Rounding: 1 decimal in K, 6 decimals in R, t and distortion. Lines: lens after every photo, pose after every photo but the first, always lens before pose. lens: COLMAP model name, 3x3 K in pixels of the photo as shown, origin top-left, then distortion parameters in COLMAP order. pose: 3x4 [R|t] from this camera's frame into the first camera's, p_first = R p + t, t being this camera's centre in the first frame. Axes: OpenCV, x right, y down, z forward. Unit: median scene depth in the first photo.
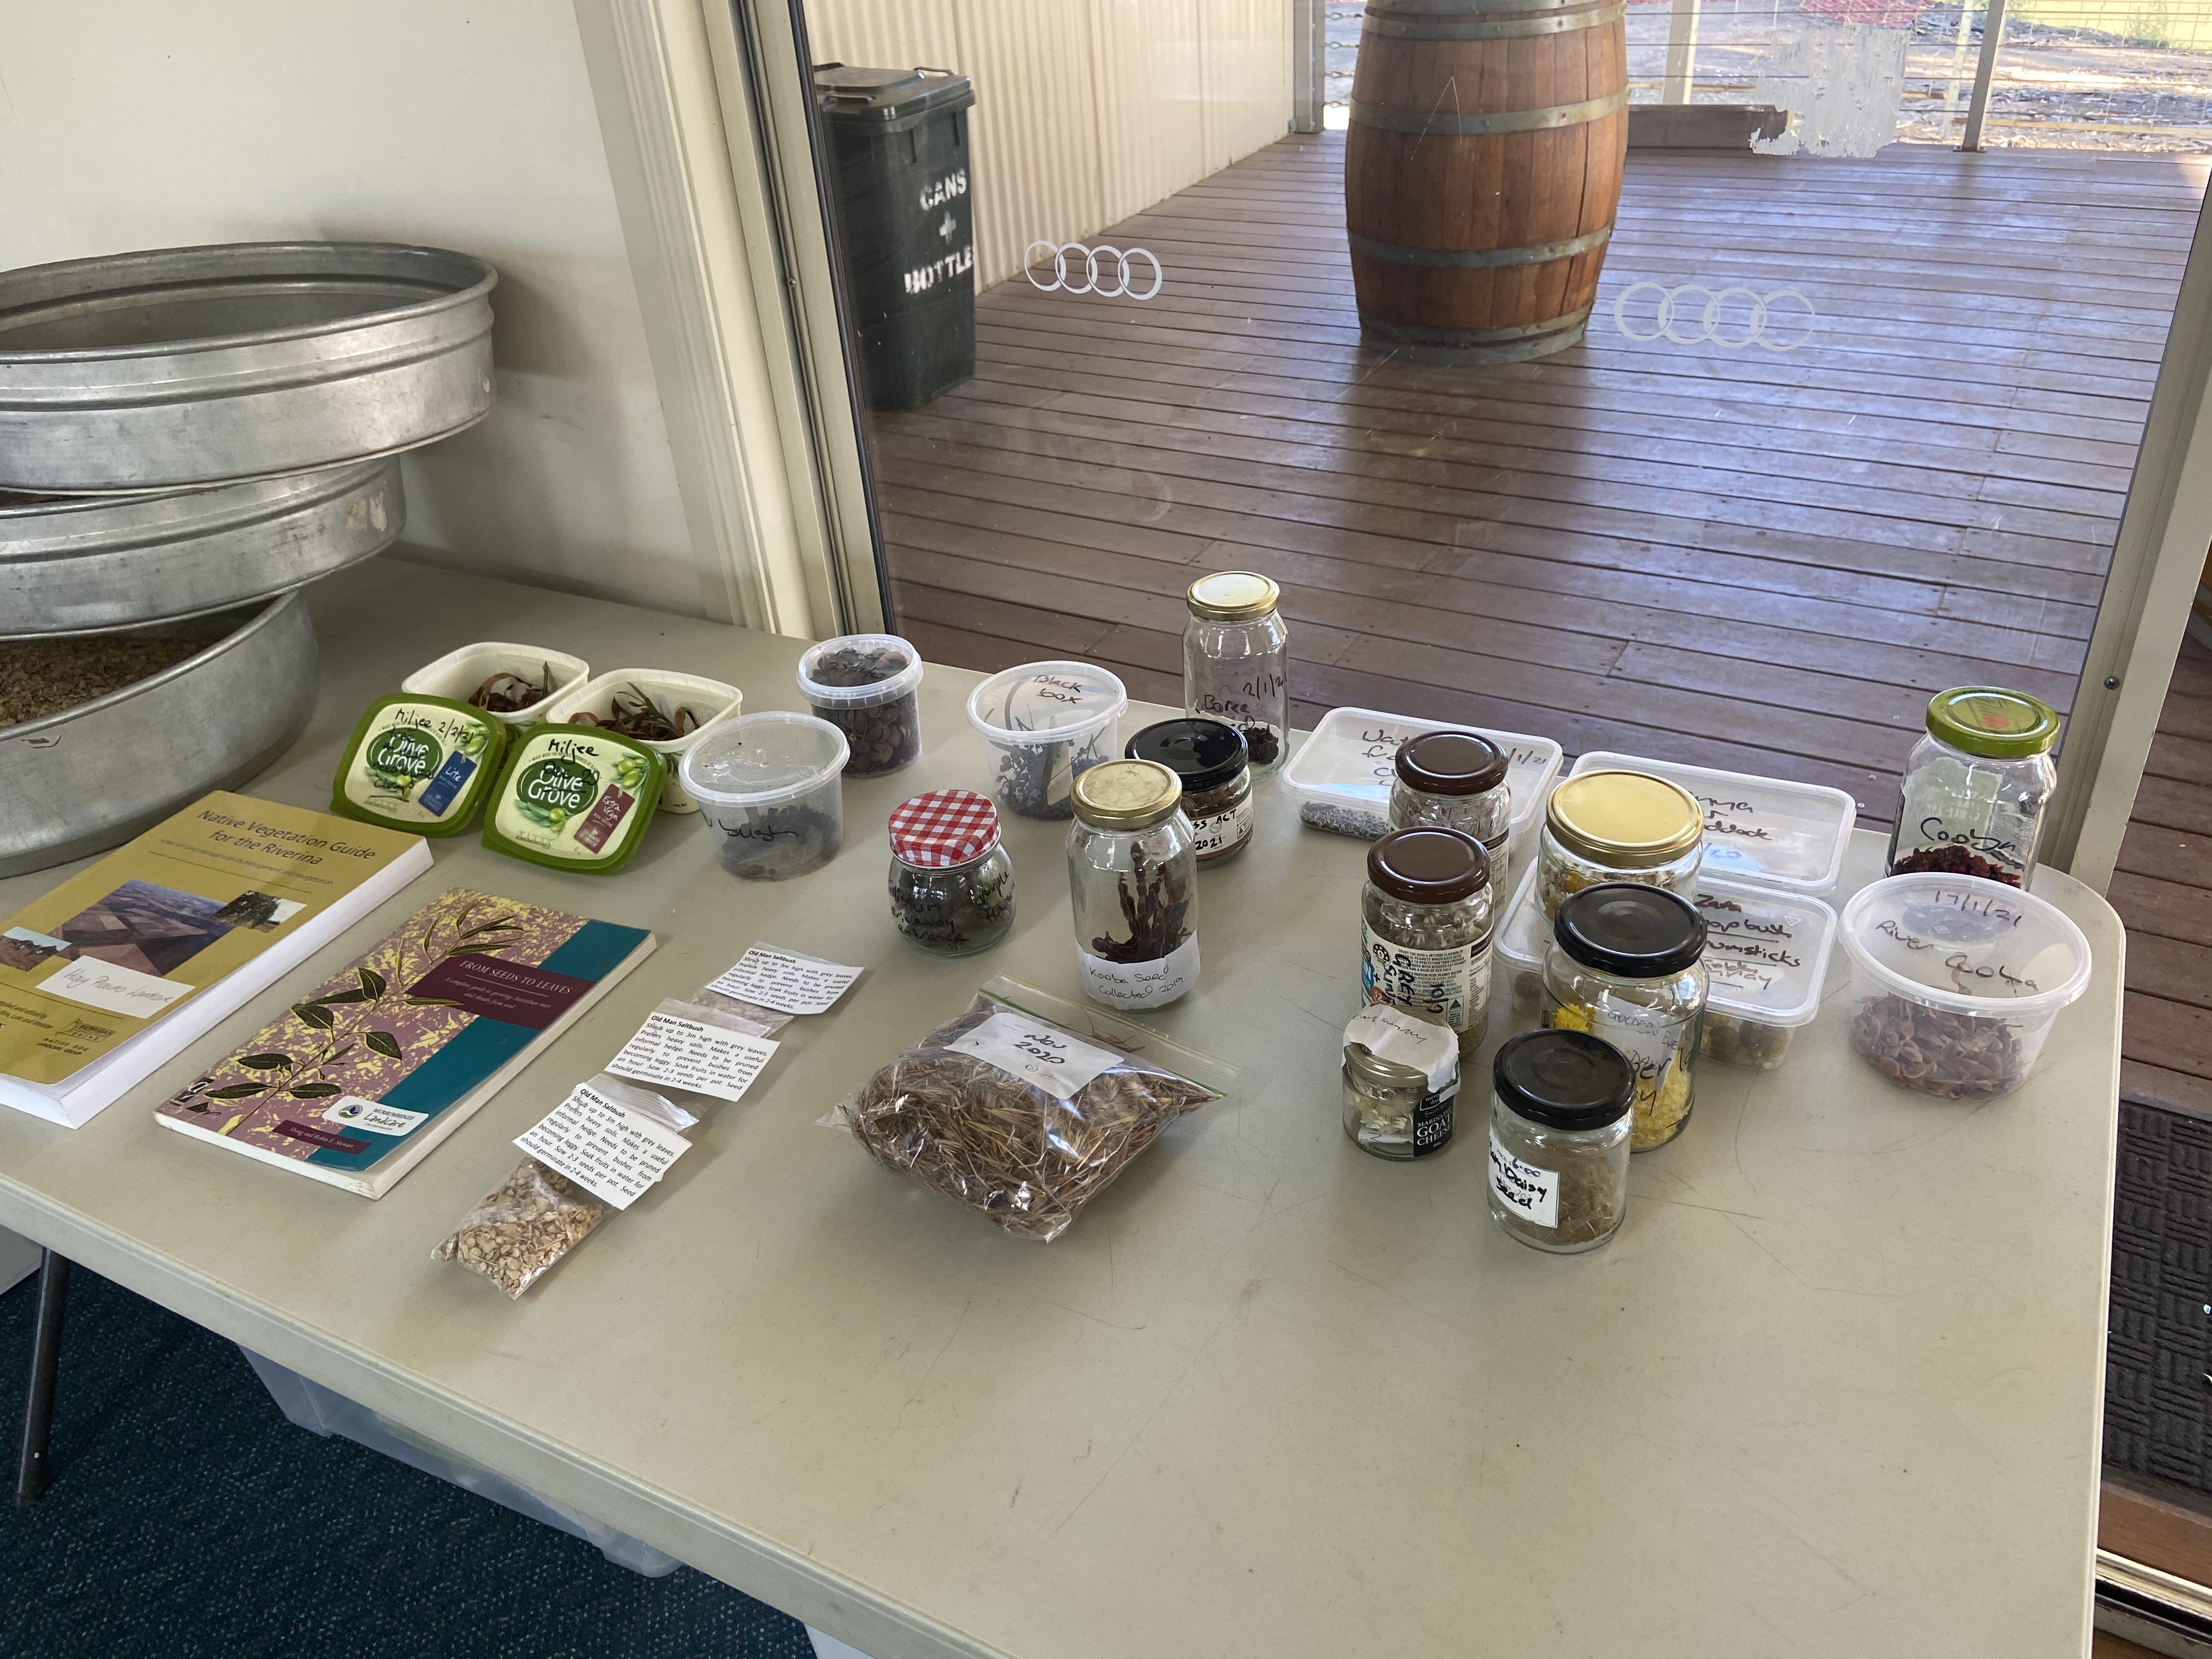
lens RADIAL K [[1686.6, 0, 1107.0], [0, 1686.6, 823.2], [0, 0, 1]] dist [0.028827, -0.028742]
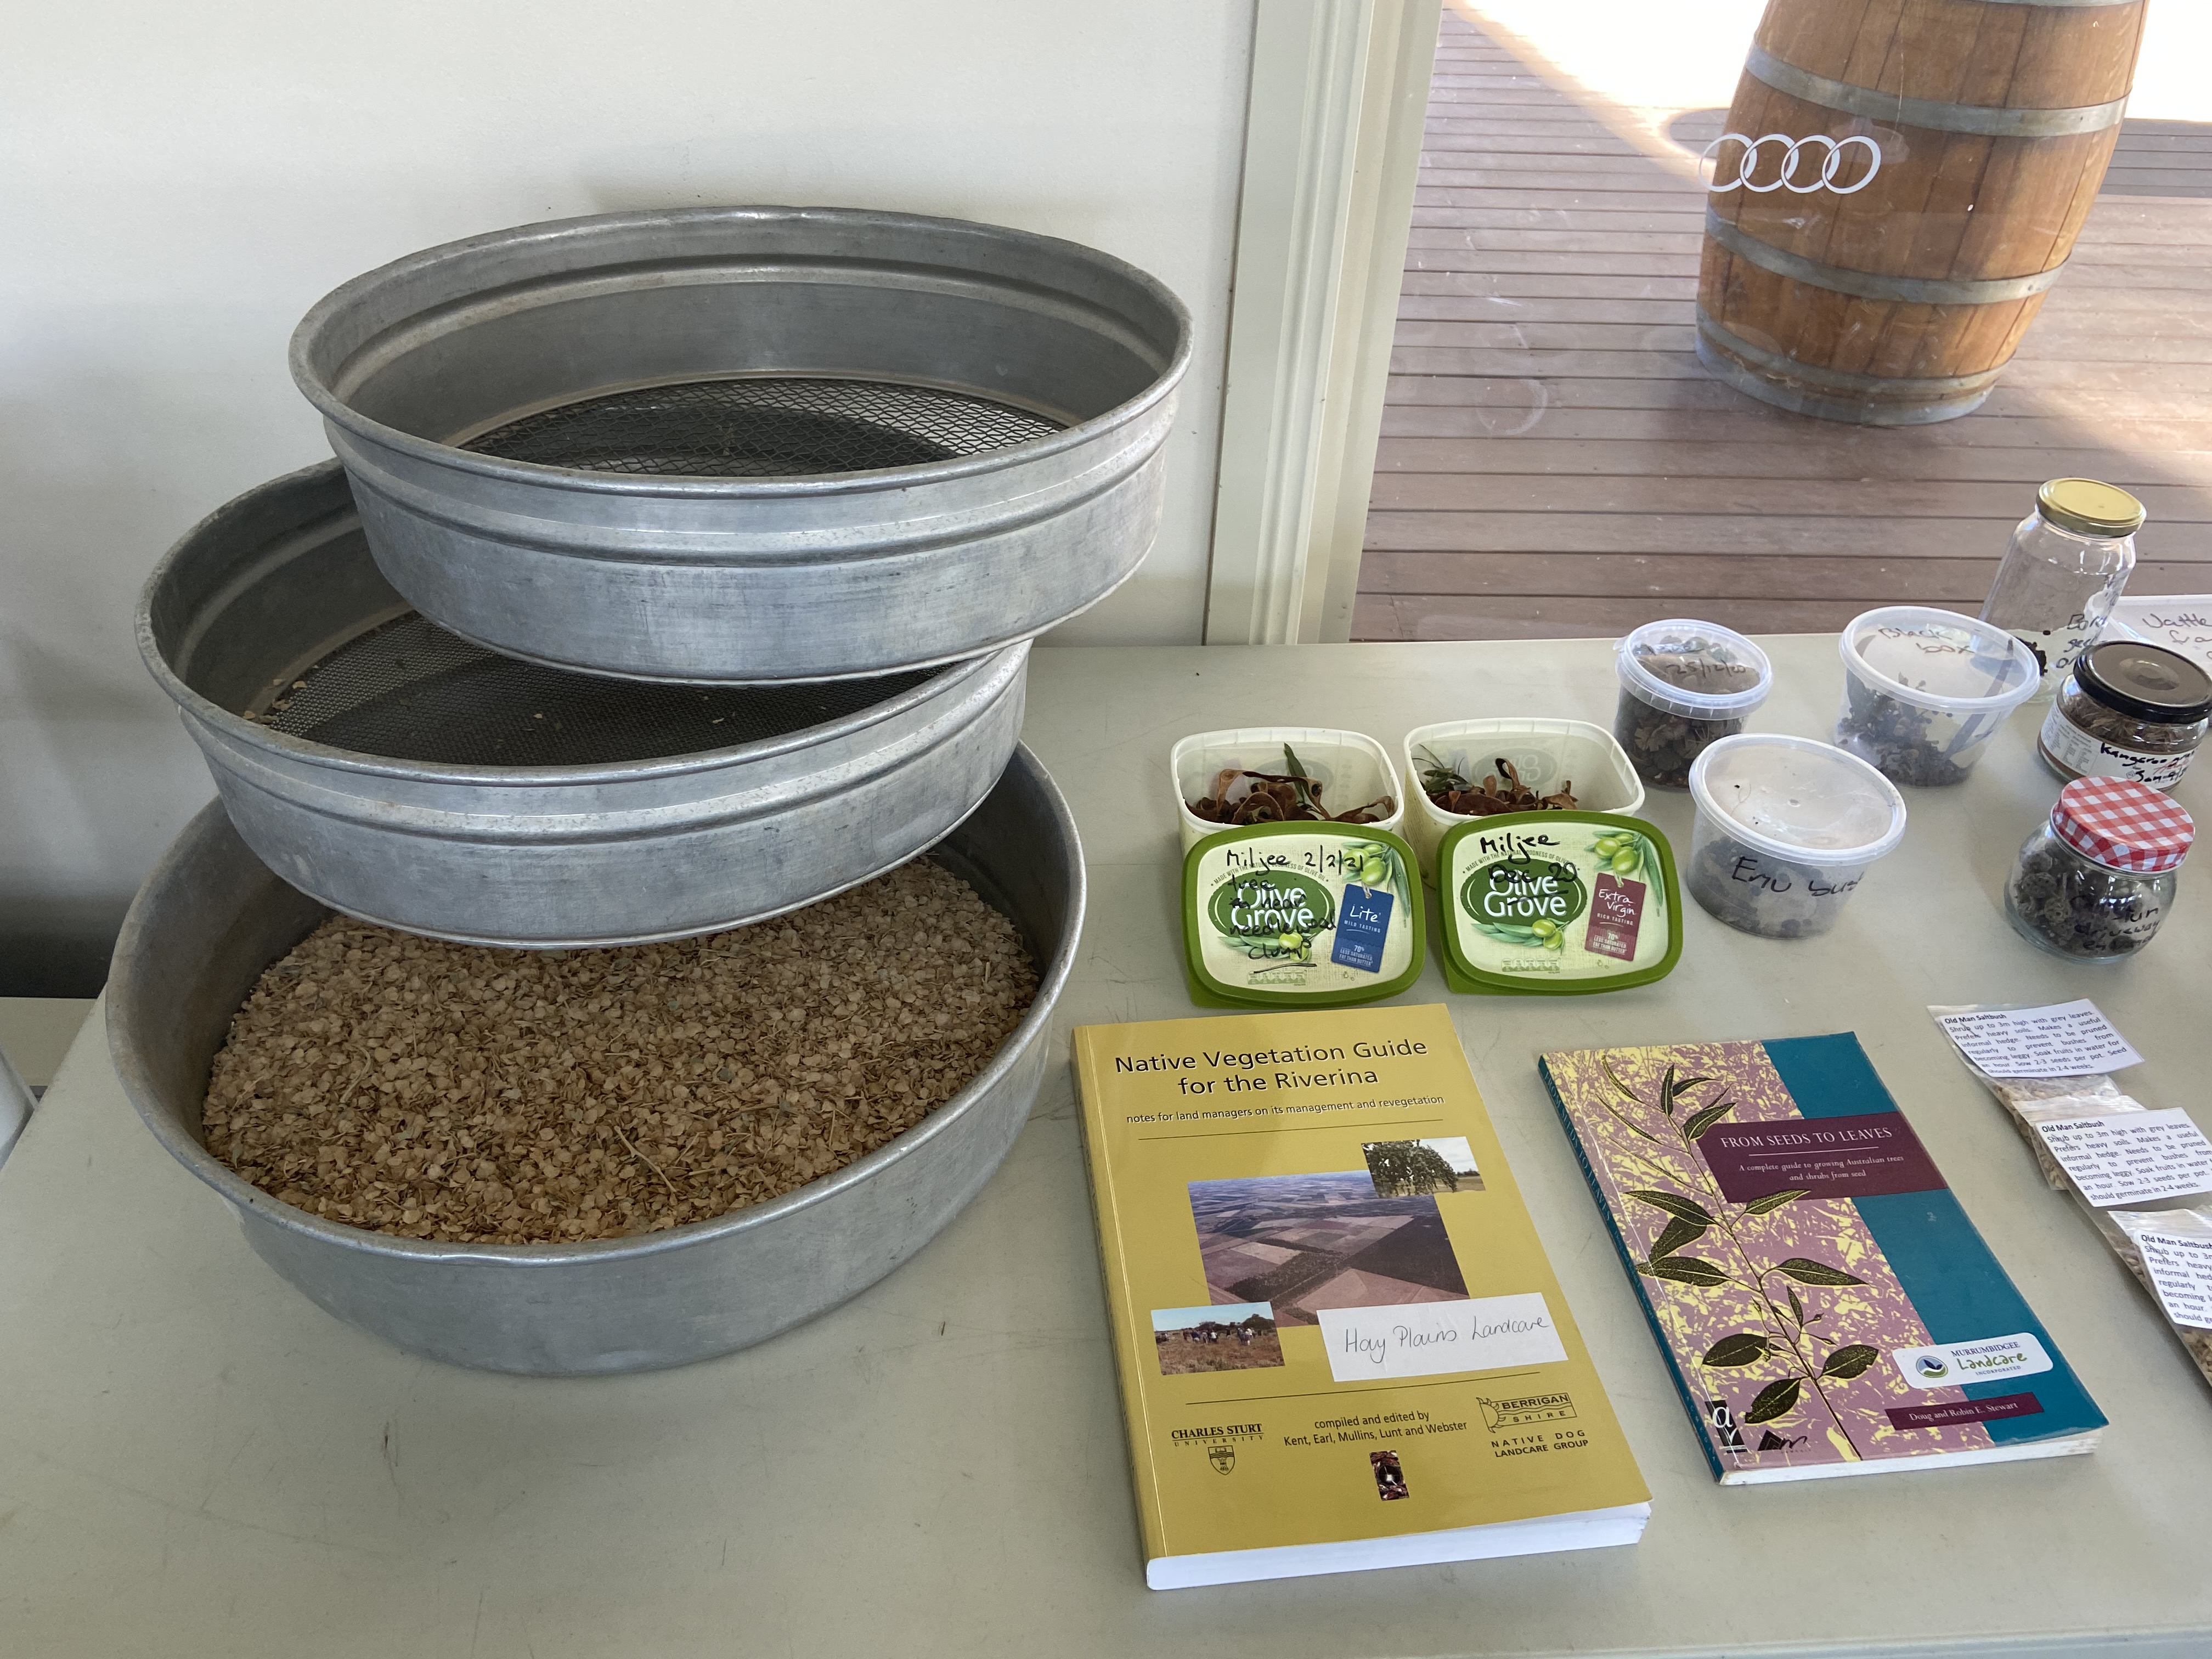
lens RADIAL K [[1686.6, 0, 1104.2], [0, 1686.6, 831.0], [0, 0, 1]] dist [0.028827, -0.028742]
pose [[0.864101, -0.255556, 0.433614, -0.833333], [0.208162, 0.965830, 0.154403, -0.214487], [-0.458256, -0.043158, 0.887772, 0.384999]]
